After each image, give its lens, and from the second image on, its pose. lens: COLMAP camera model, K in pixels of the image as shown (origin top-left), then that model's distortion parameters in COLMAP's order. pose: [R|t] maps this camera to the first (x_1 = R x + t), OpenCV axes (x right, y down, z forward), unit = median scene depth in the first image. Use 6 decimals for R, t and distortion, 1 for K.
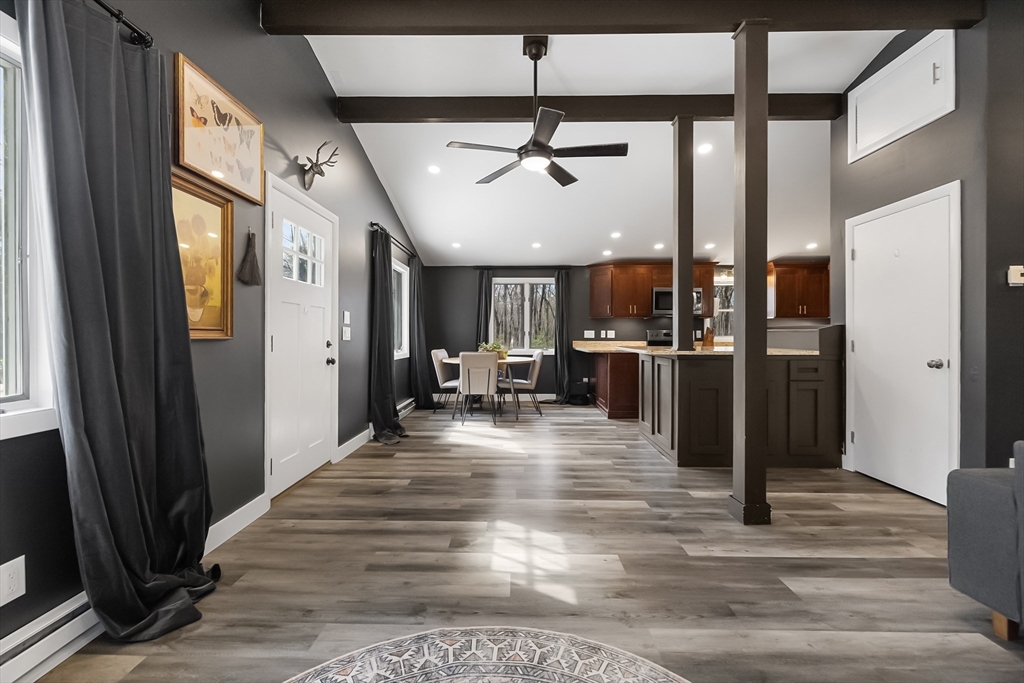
lens RADIAL K [[433.2, 0, 511.4], [0, 433.2, 338.1], [0, 0, 1]] dist [0.000805, 0.000090]
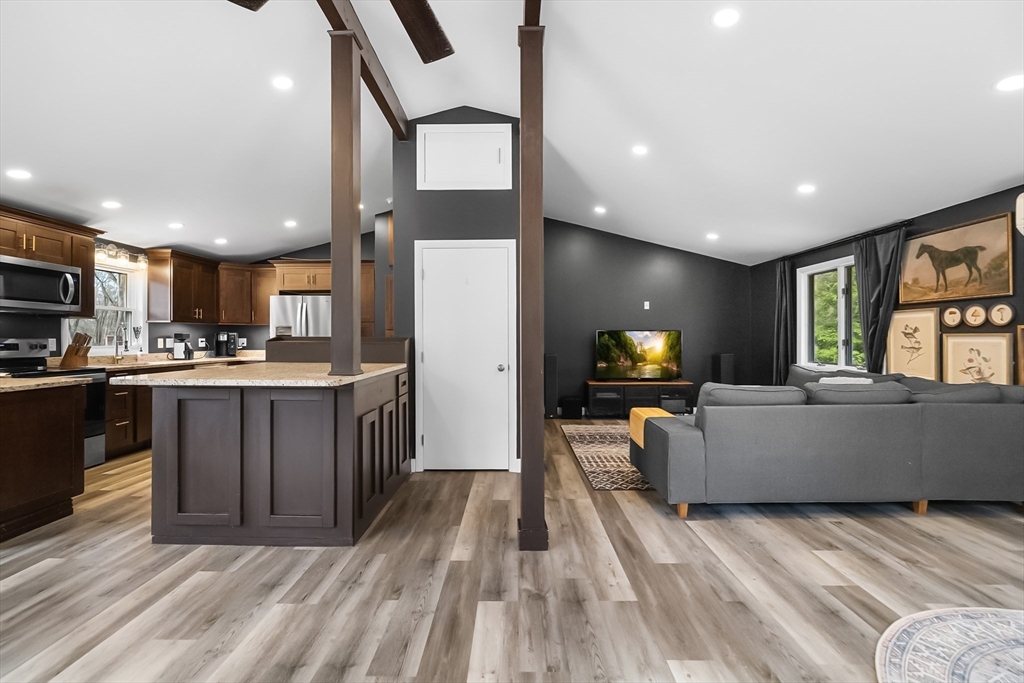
lens RADIAL K [[427.4, 0, 509.0], [0, 427.4, 337.2], [0, 0, 1]] dist [0.000499, -0.000366]
pose [[0.001445, -0.001153, 0.999998, -0.196051], [0.007177, 0.999974, 0.001142, -0.020787], [-0.999973, 0.007175, 0.001453, 0.515131]]
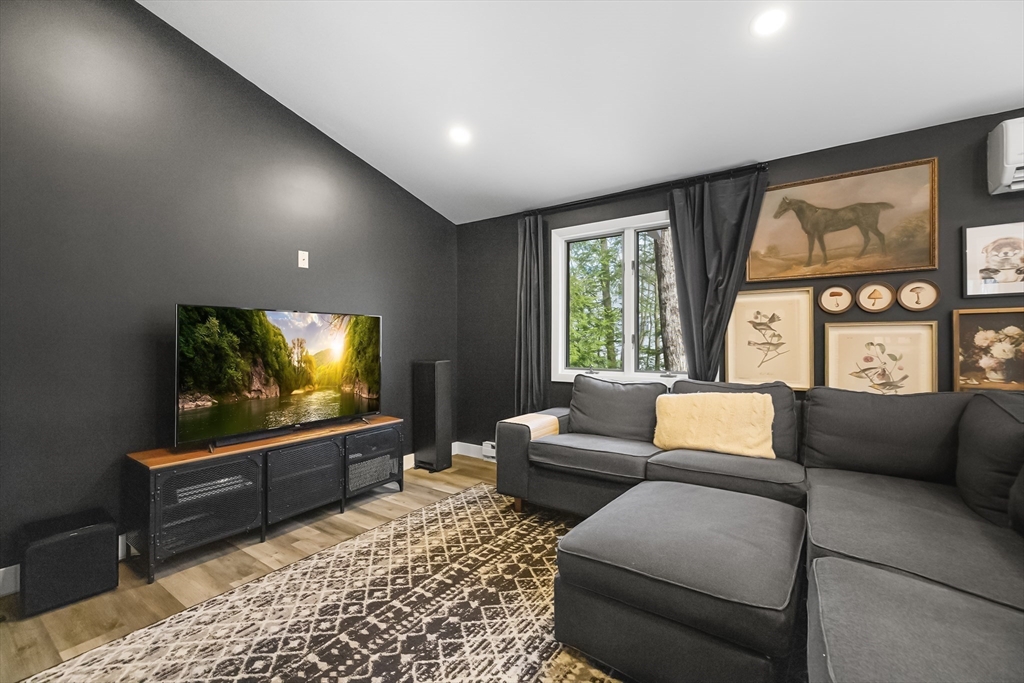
lens RADIAL K [[433.2, 0, 511.4], [0, 433.2, 338.1], [0, 0, 1]] dist [0.000805, 0.000090]
pose [[-0.829127, 0.005519, 0.559032, 0.499428], [0.002332, 0.999977, -0.006413, -0.001155], [-0.559055, -0.004014, -0.829121, 0.436002]]
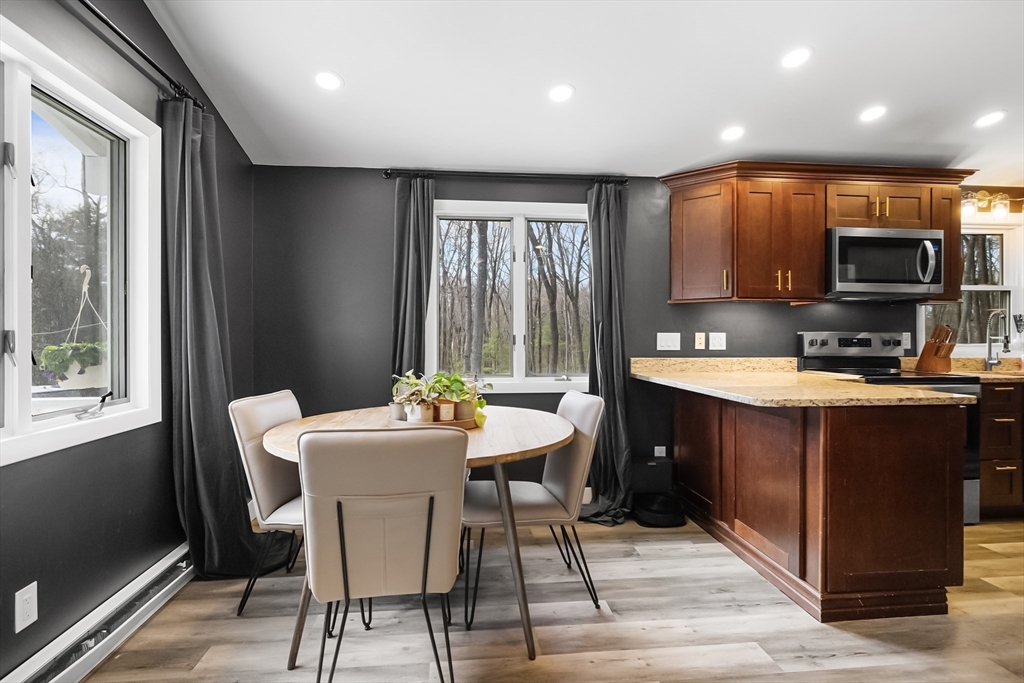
lens RADIAL K [[516.0, 0, 511.2], [0, 516.0, 336.7], [0, 0, 1]] dist [0.000408, 0.000179]
pose [[0.993206, -0.002068, 0.116353, -0.039117], [0.002786, 0.999978, -0.006005, -0.014906], [-0.116338, 0.006288, 0.993190, 0.708777]]
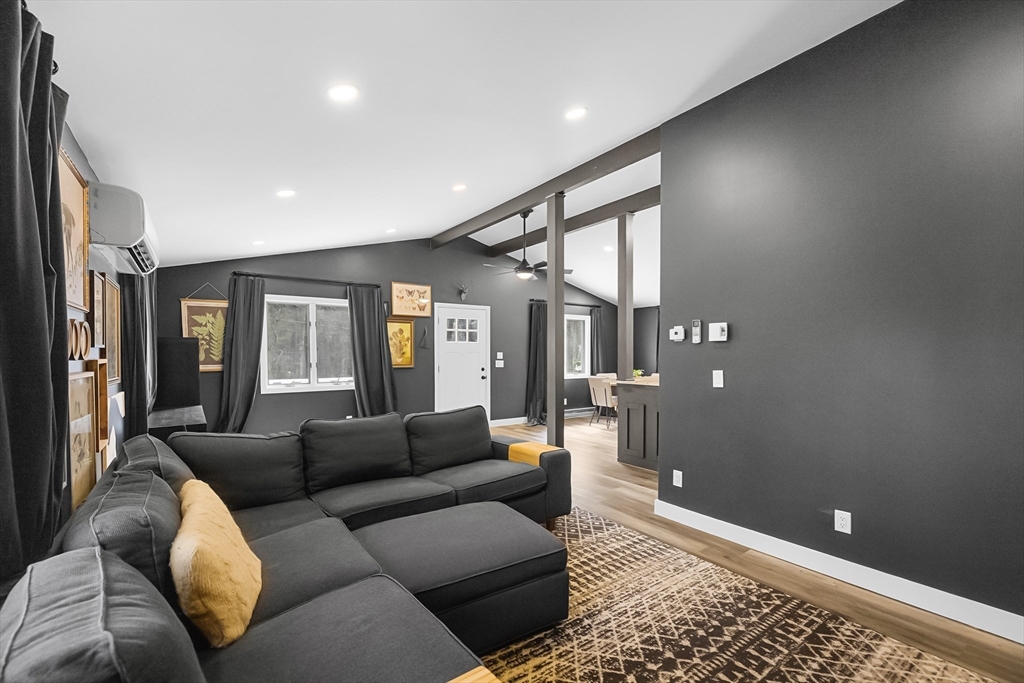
lens RADIAL K [[445.9, 0, 512.1], [0, 445.9, 360.3], [0, 0, 1]] dist [-0.000273, -0.000078]
pose [[0.592165, 0.009458, -0.805761, 0.931292], [-0.001785, 0.999944, 0.010425, -0.035190], [0.805815, -0.004735, 0.592149, -0.102230]]
